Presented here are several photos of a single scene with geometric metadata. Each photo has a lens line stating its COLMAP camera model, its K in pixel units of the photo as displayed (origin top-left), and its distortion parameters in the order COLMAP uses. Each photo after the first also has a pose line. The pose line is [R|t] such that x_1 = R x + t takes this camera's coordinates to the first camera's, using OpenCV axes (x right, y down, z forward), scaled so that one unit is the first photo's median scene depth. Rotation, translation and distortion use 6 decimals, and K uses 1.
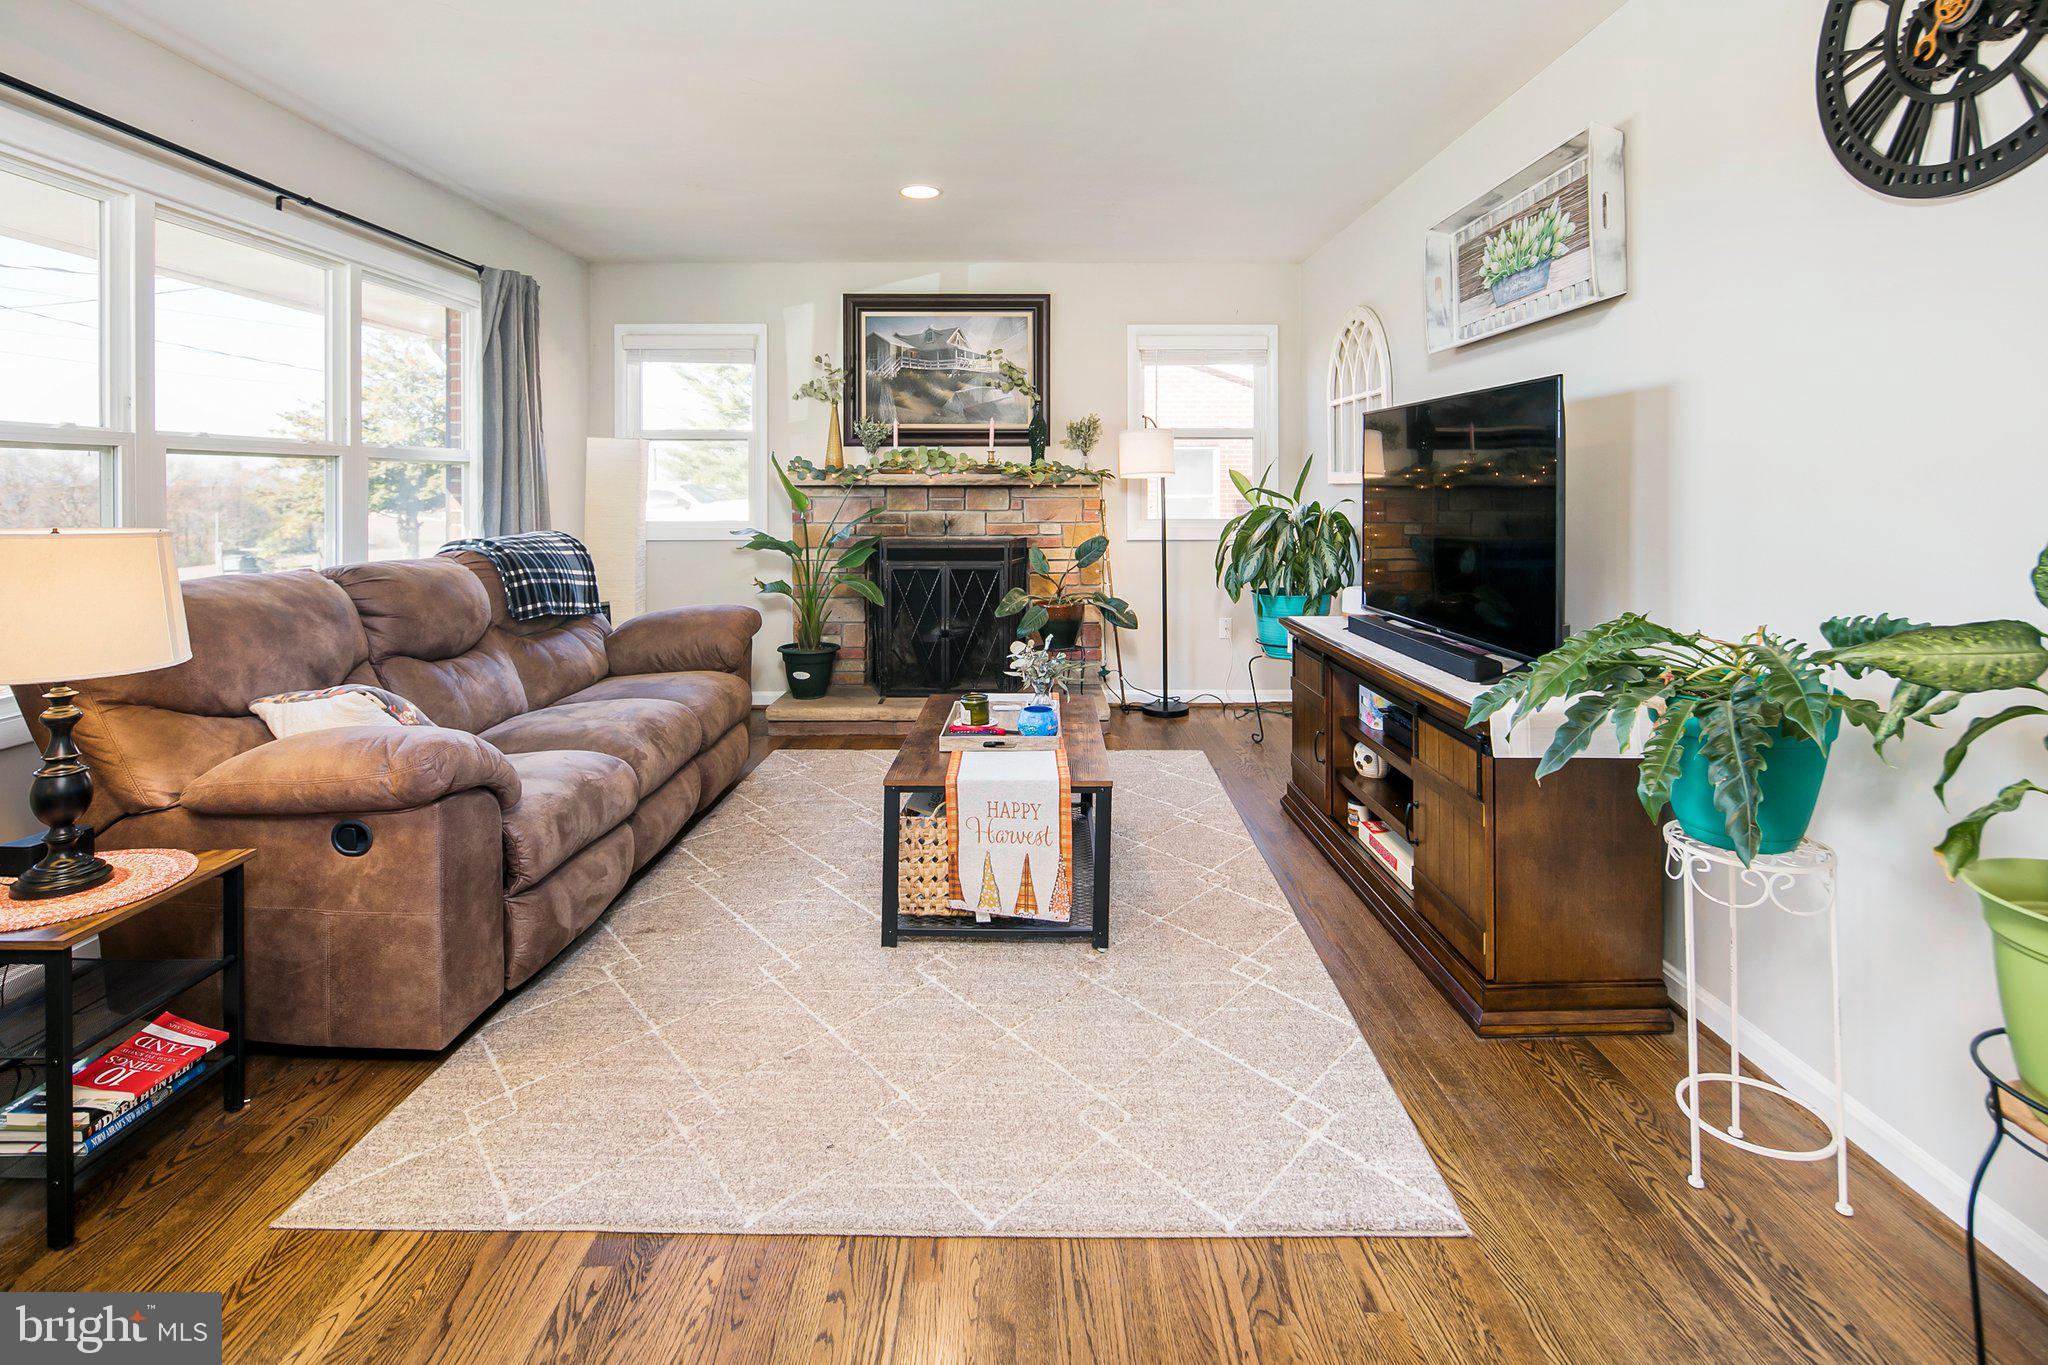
lens RADIAL K [[998.7, 0, 1023.6], [0, 998.7, 492.9], [0, 0, 1]] dist [0.001246, -0.001891]
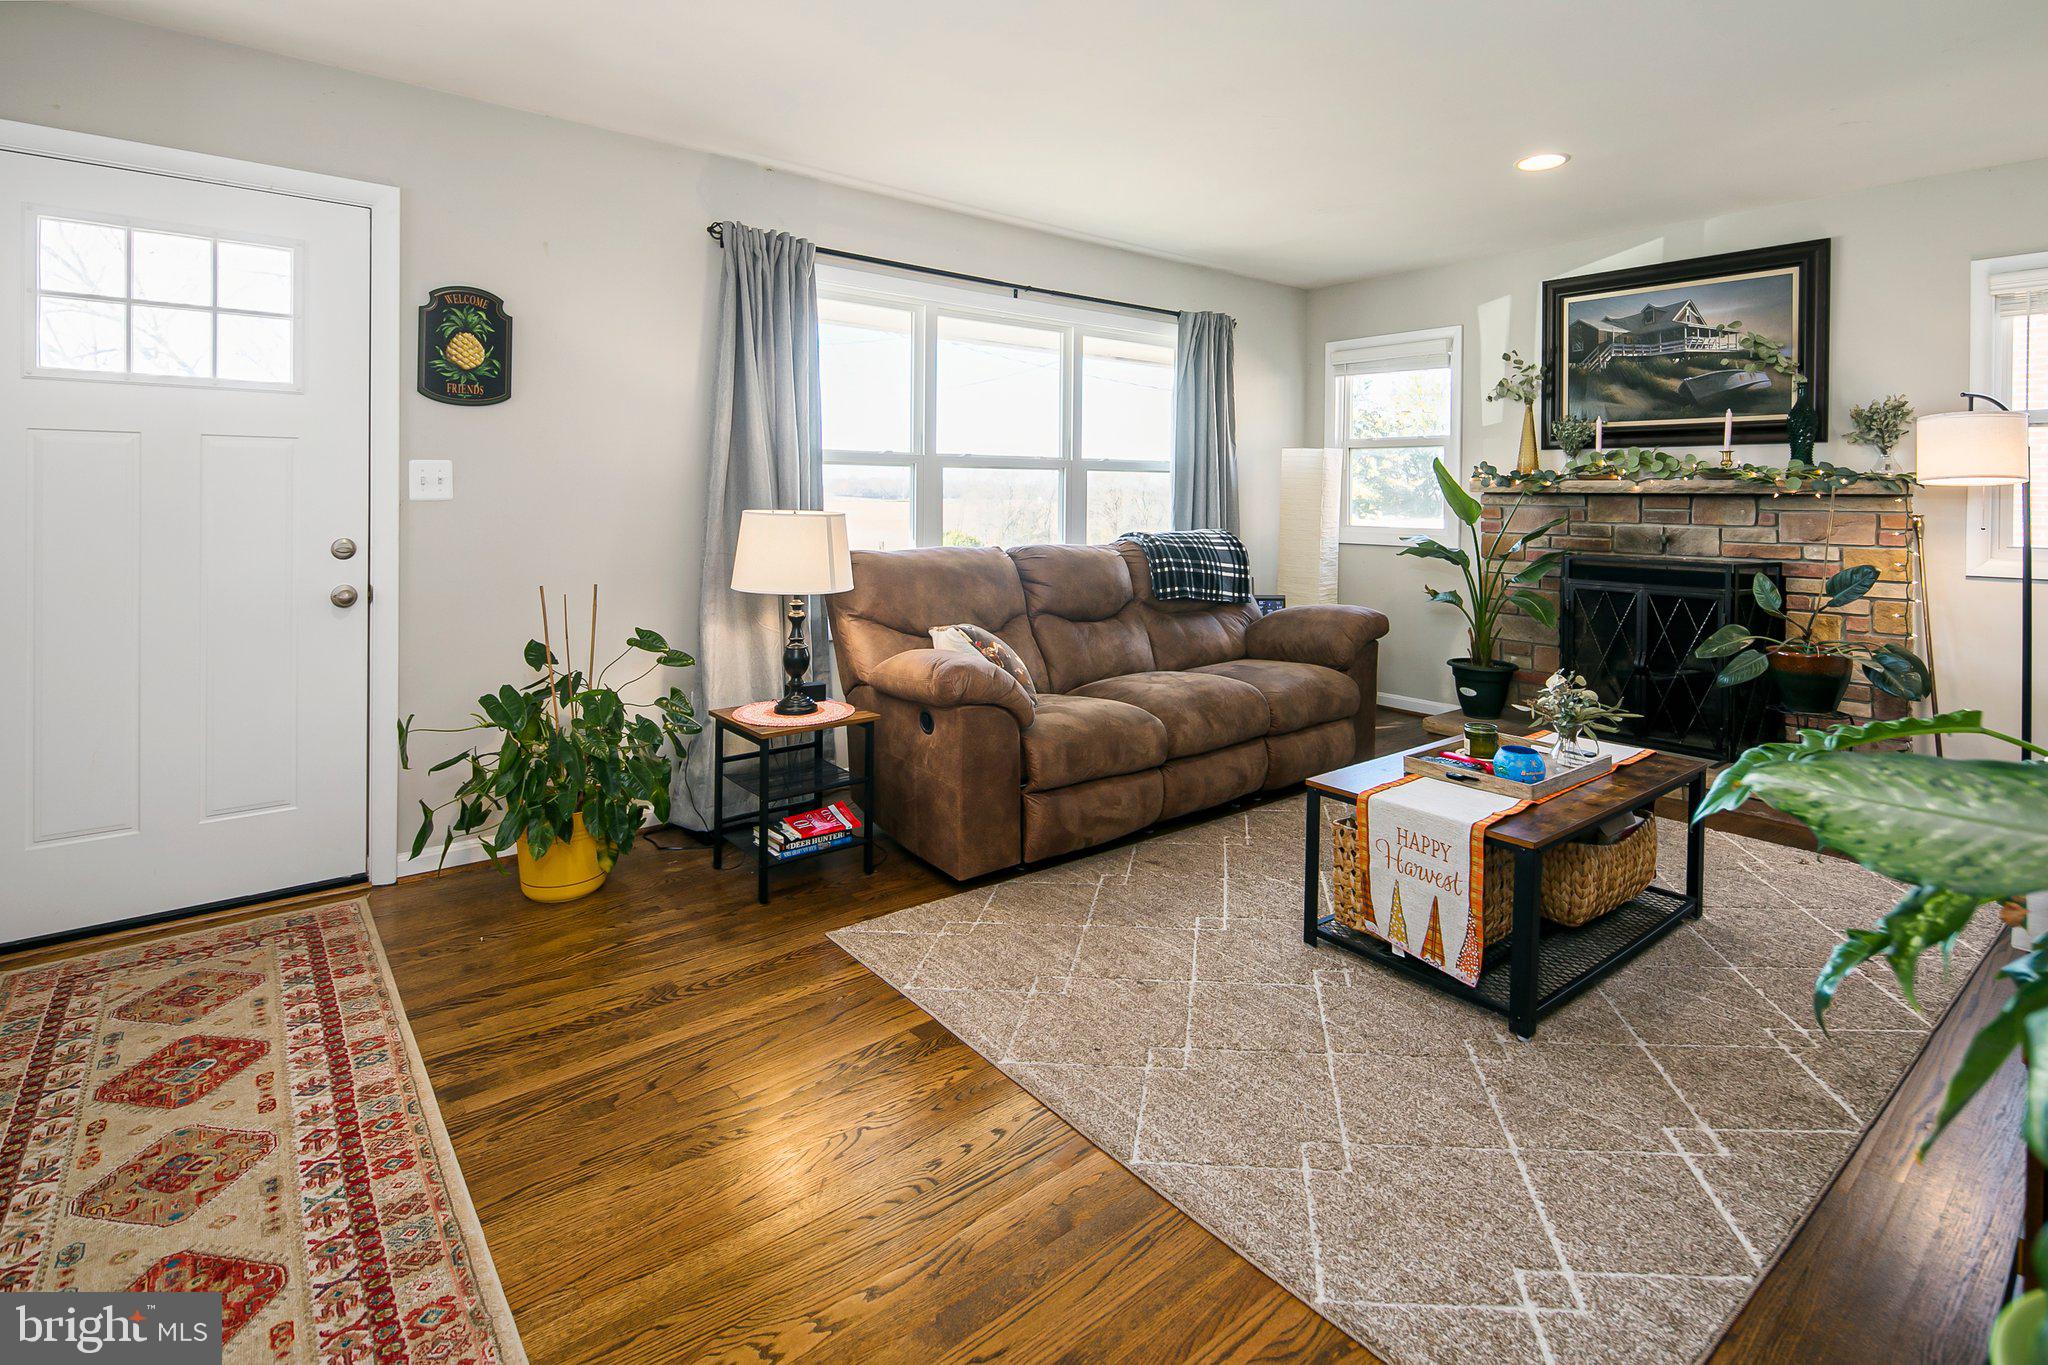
lens RADIAL K [[998.7, 0, 1023.6], [0, 998.7, 492.9], [0, 0, 1]] dist [0.001246, -0.001891]
pose [[0.627676, 0.007682, -0.778437, 0.300368], [-0.013498, 0.999908, -0.001015, -0.000197], [0.778358, 0.011145, 0.627722, 0.083686]]
